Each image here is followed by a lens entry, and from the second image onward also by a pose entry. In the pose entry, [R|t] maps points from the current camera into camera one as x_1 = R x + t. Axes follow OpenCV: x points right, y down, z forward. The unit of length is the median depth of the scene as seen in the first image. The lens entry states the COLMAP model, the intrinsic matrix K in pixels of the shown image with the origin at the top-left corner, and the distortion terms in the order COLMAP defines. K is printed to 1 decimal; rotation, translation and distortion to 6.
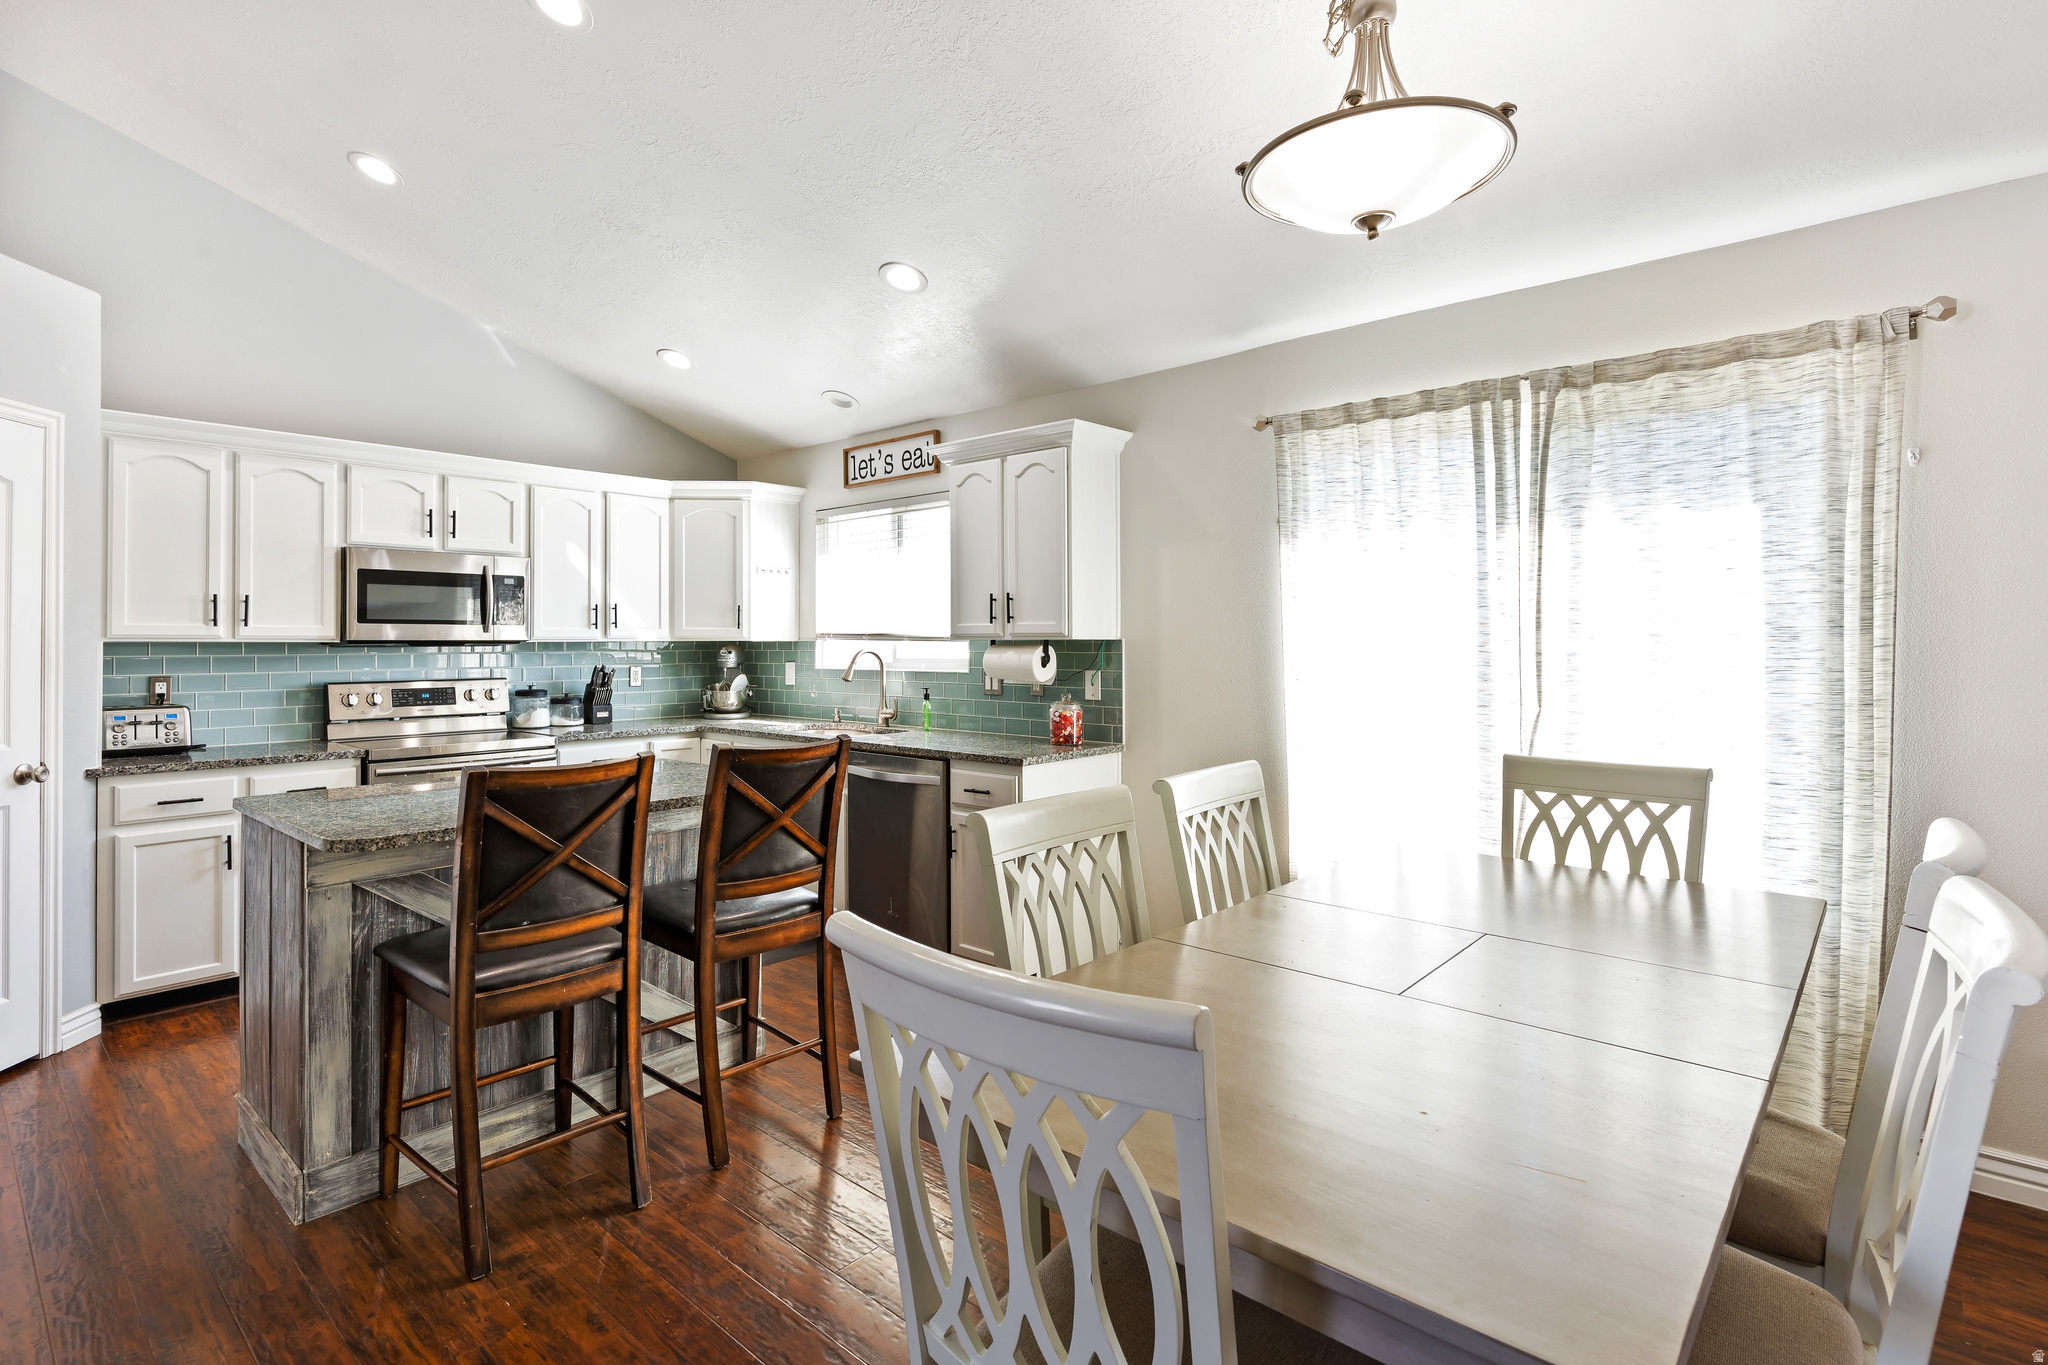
lens RADIAL K [[945.5, 0, 981.3], [0, 945.5, 636.1], [0, 0, 1]] dist [-0.000338, 0.001440]
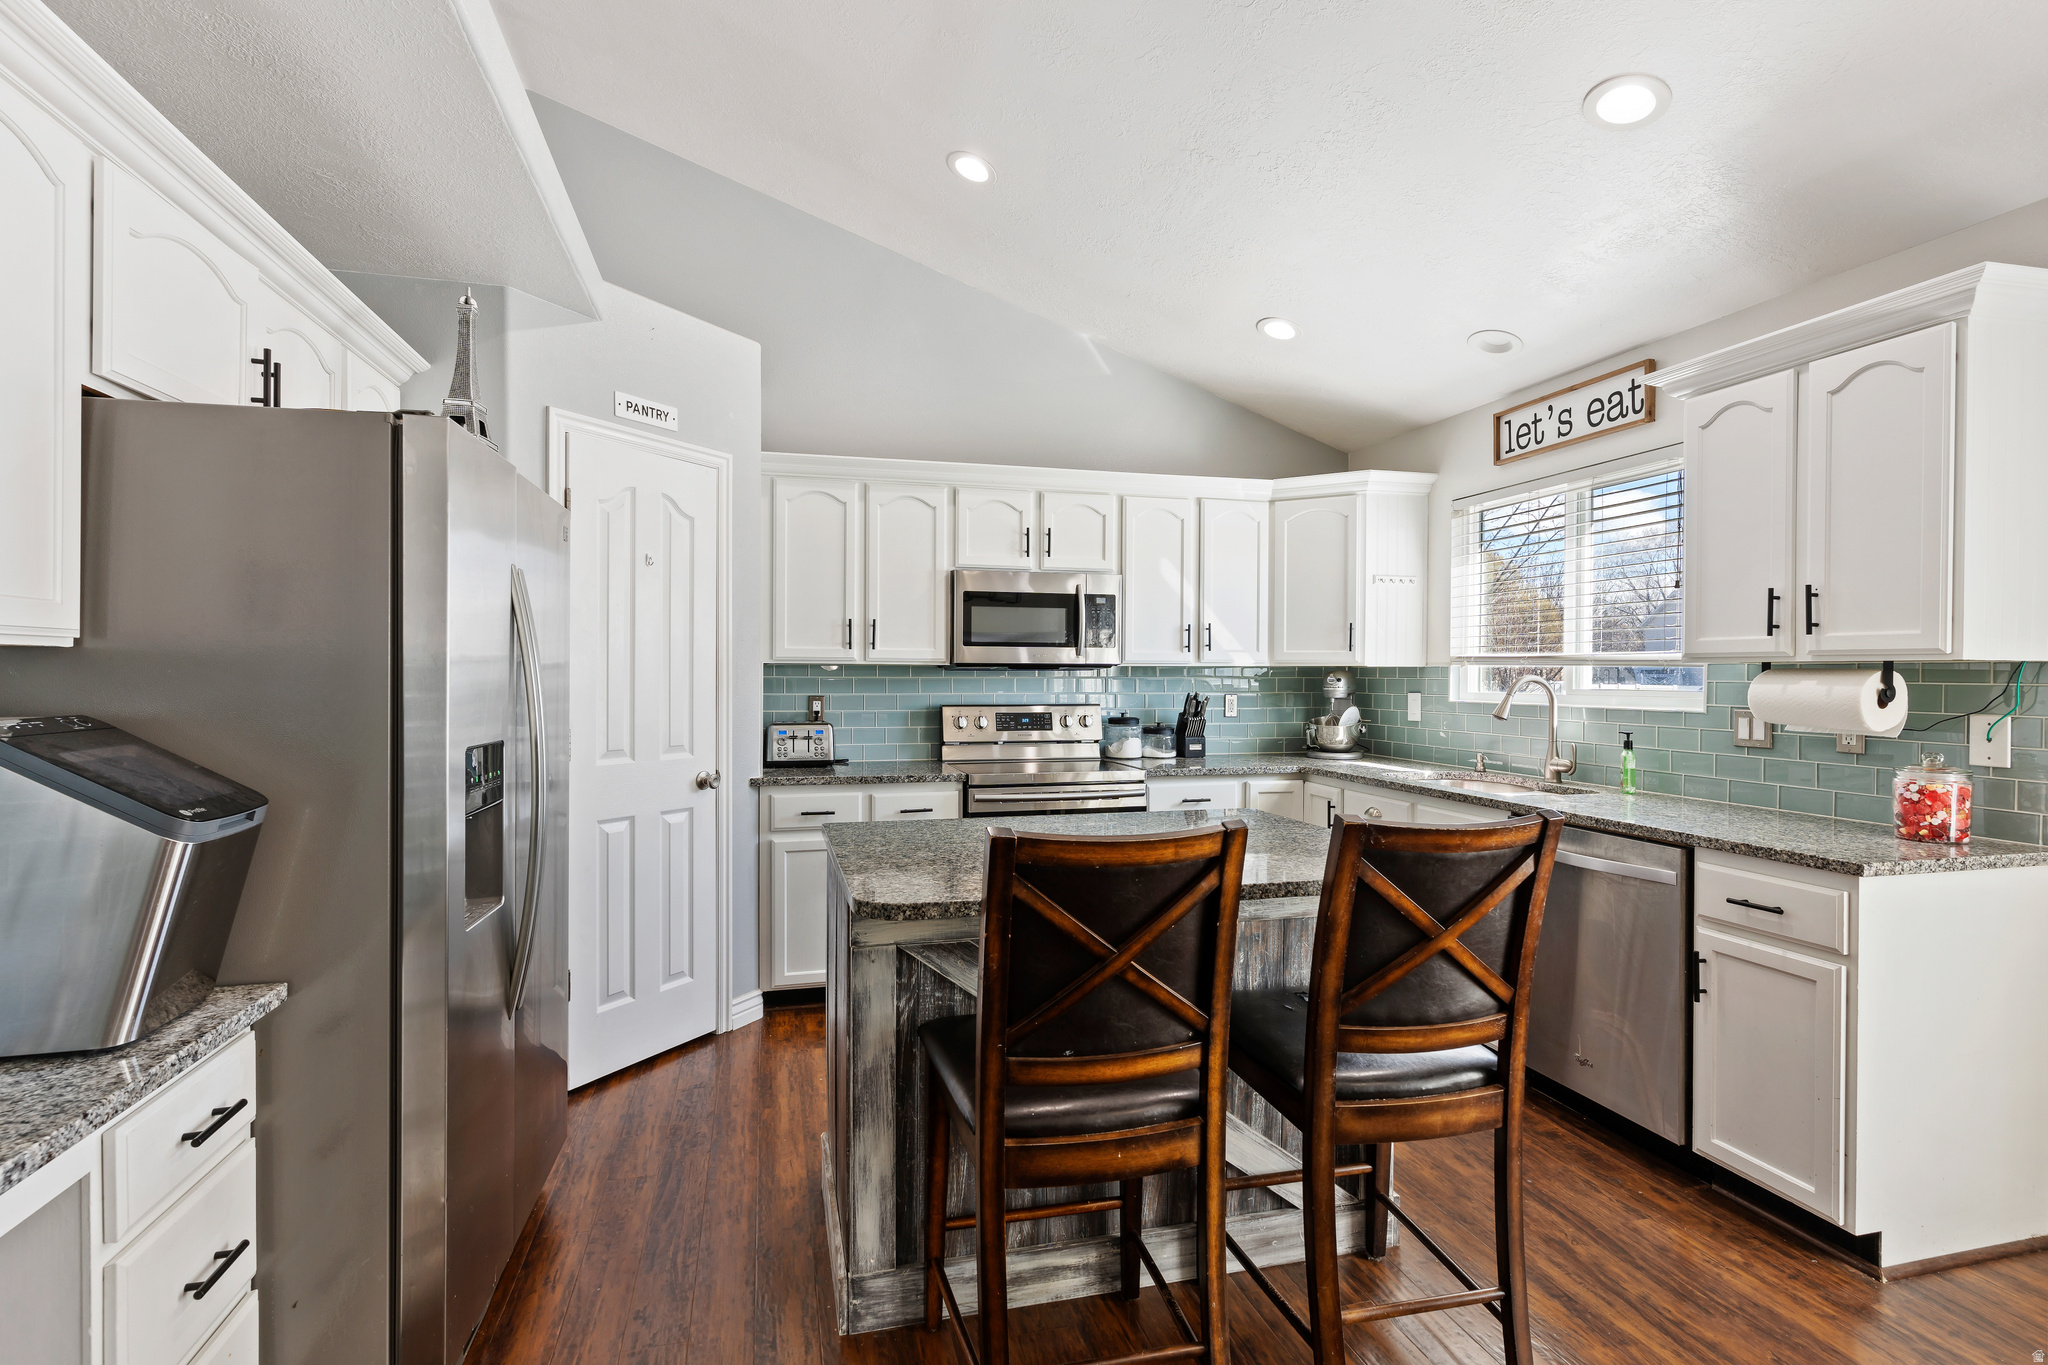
lens RADIAL K [[945.5, 0, 1039.1], [0, 945.5, 679.8], [0, 0, 1]] dist [-0.000338, 0.001440]
pose [[0.849446, 0.009907, -0.527583, -0.067296], [-0.002821, 0.999895, 0.014235, 0.008024], [0.527668, -0.010604, 0.849384, 0.201488]]
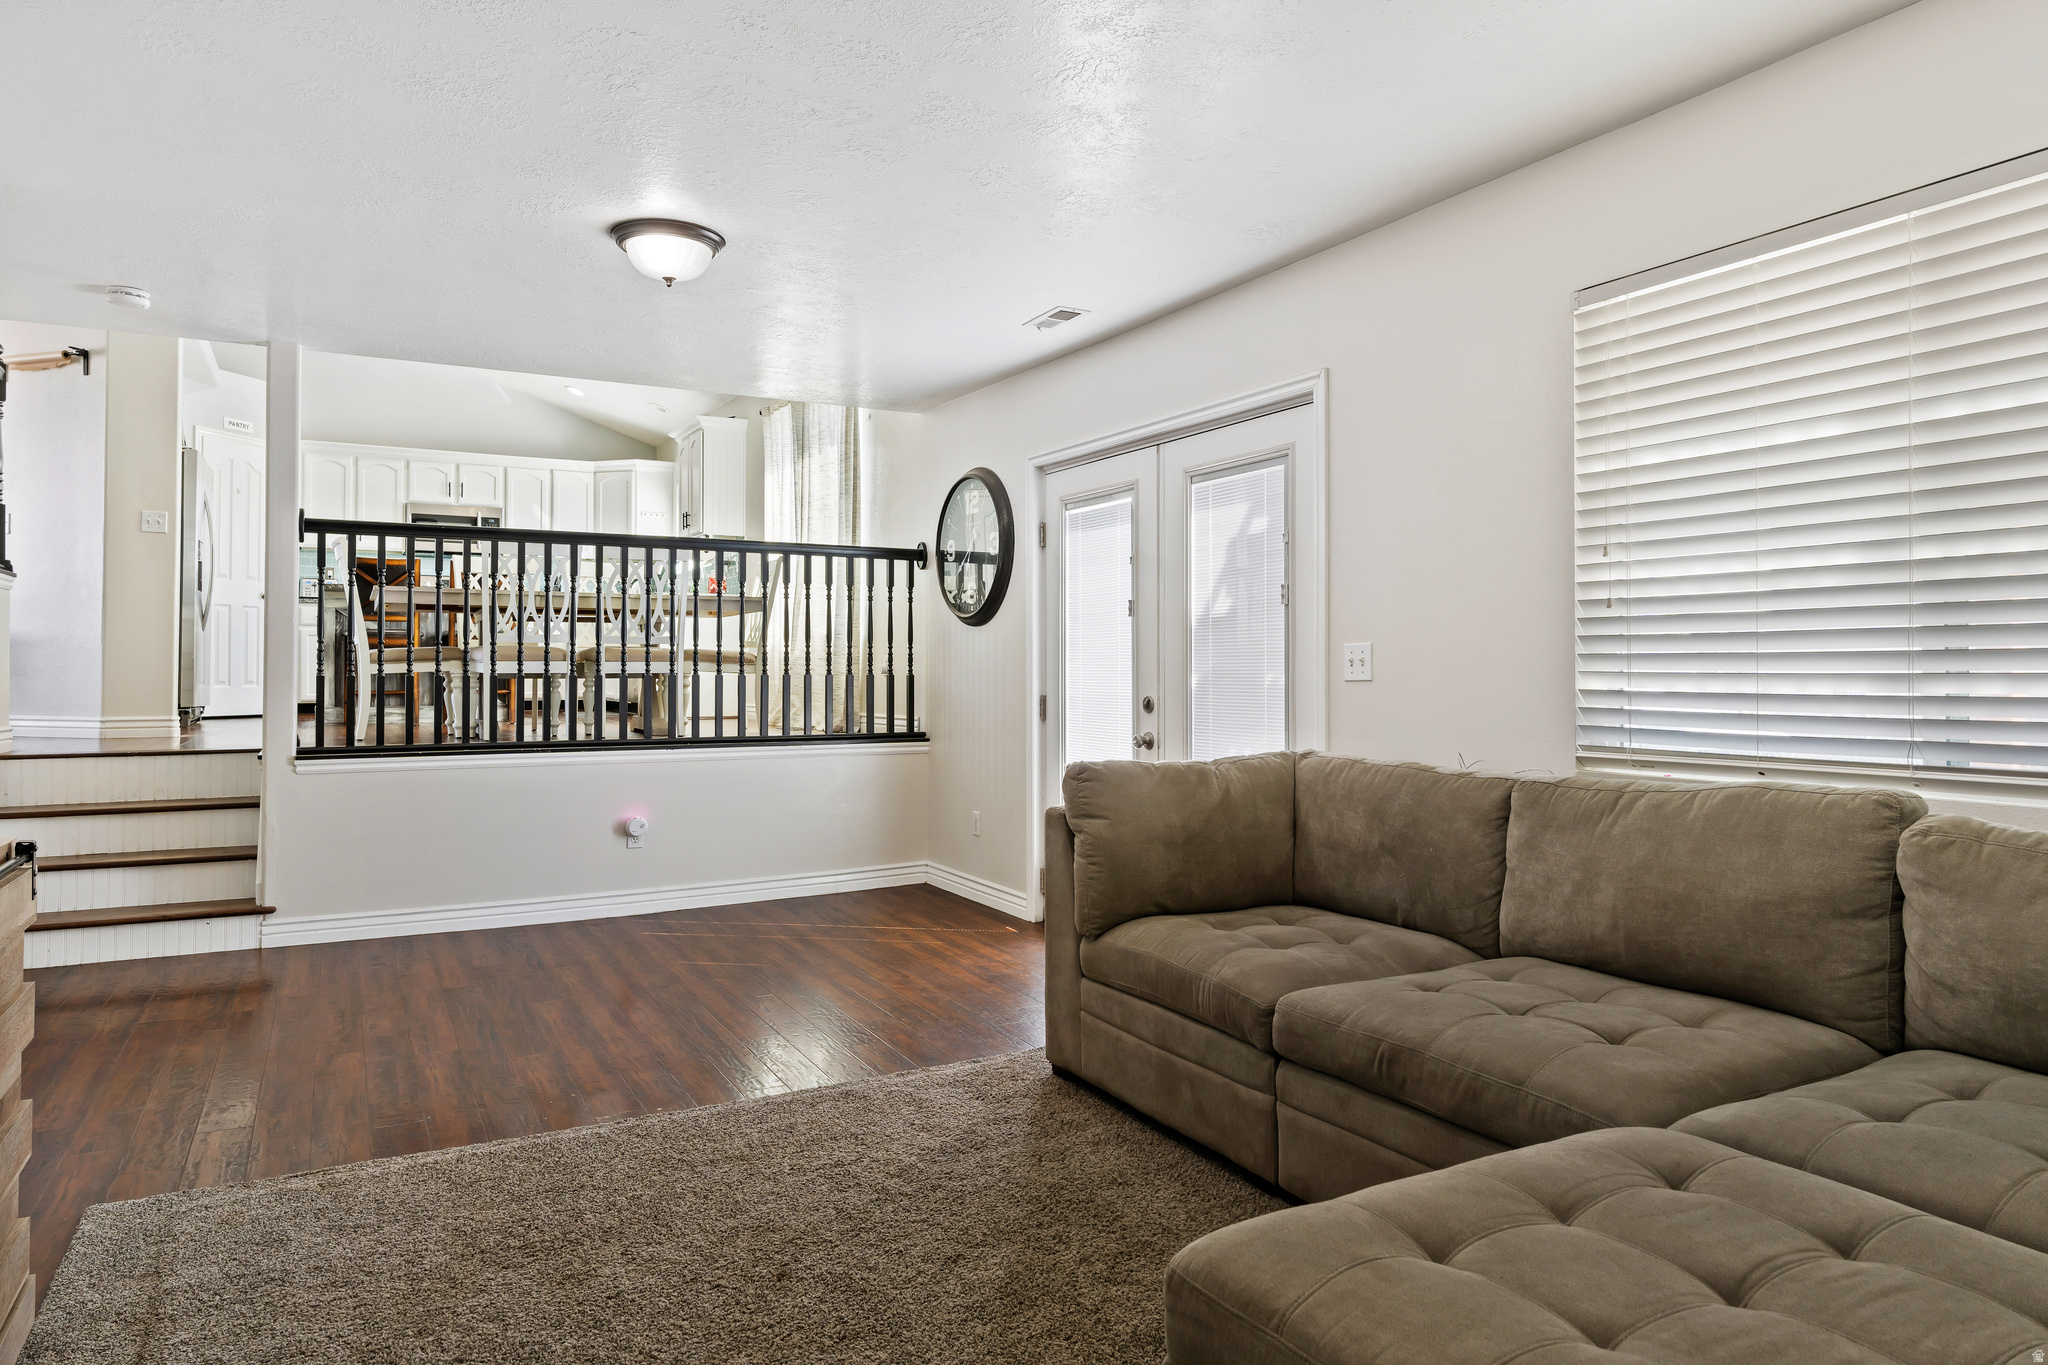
lens RADIAL K [[1219.3, 0, 1008.9], [0, 1219.3, 669.3], [0, 0, 1]] dist [-0.009067, -0.001040]
pose [[0.947795, 0.003664, -0.318859, 1.319383], [-0.002362, 0.999987, 0.004469, 0.237290], [0.318871, -0.003483, 0.947792, -0.986018]]
